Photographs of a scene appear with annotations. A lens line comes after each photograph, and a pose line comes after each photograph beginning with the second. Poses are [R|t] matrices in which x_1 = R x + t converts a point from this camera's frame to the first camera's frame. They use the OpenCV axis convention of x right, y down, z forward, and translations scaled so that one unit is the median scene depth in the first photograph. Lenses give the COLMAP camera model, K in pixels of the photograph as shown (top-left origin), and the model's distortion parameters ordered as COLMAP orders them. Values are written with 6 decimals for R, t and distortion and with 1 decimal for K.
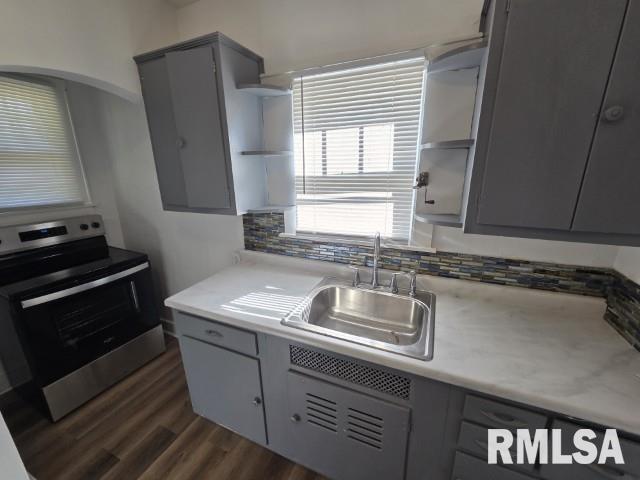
lens RADIAL K [[263.9, 0, 321.2], [0, 263.9, 240.7], [0, 0, 1]] dist [0.000873, -0.000601]
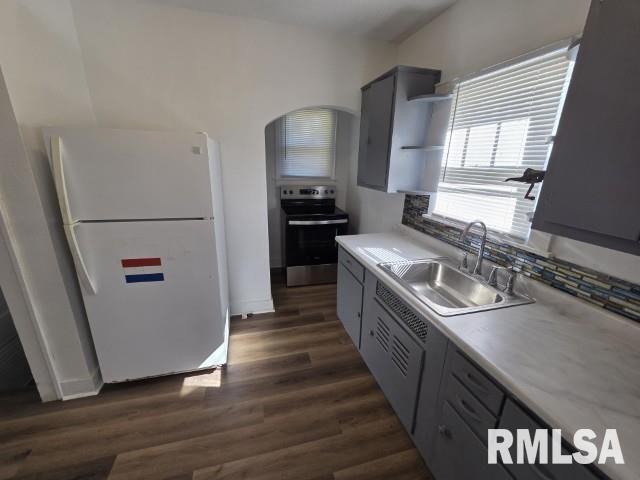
lens RADIAL K [[263.9, 0, 318.2], [0, 263.9, 240.5], [0, 0, 1]] dist [0.000873, -0.000601]
pose [[0.630417, 0.255938, -0.732851, 0.556151], [-0.237262, 0.962433, 0.132017, 0.053429], [0.739108, 0.090652, 0.667459, -0.191402]]
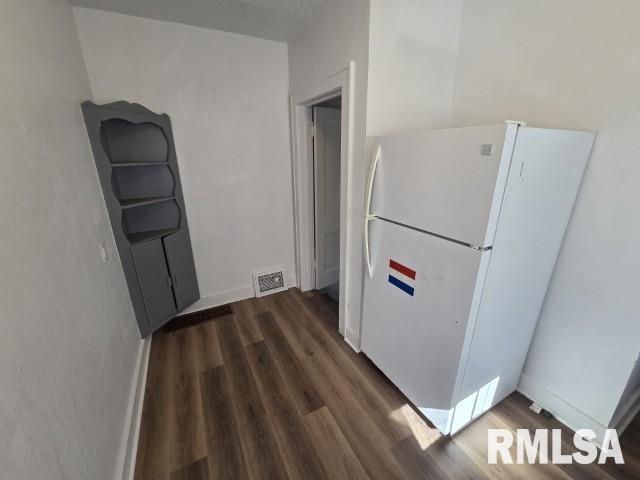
lens RADIAL K [[263.9, 0, 320.8], [0, 263.9, 242.1], [0, 0, 1]] dist [0.000873, -0.000601]
pose [[-0.617493, 0.267284, -0.739771, 0.270269], [-0.188396, 0.862863, 0.469014, -0.073730], [0.763681, 0.428982, -0.482457, 0.229999]]
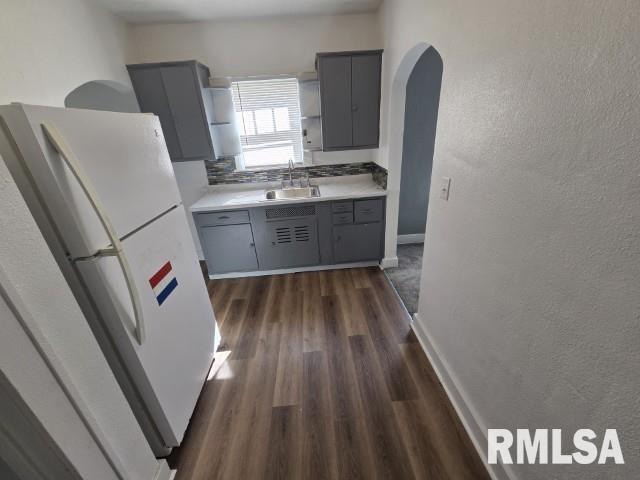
lens RADIAL K [[263.9, 0, 321.2], [0, 263.9, 240.5], [0, 0, 1]] dist [0.000873, -0.000601]
pose [[0.886618, -0.222807, 0.405296, -0.555557], [0.170721, 0.972089, 0.160929, 0.296962], [-0.429839, -0.073490, 0.899910, -1.068664]]
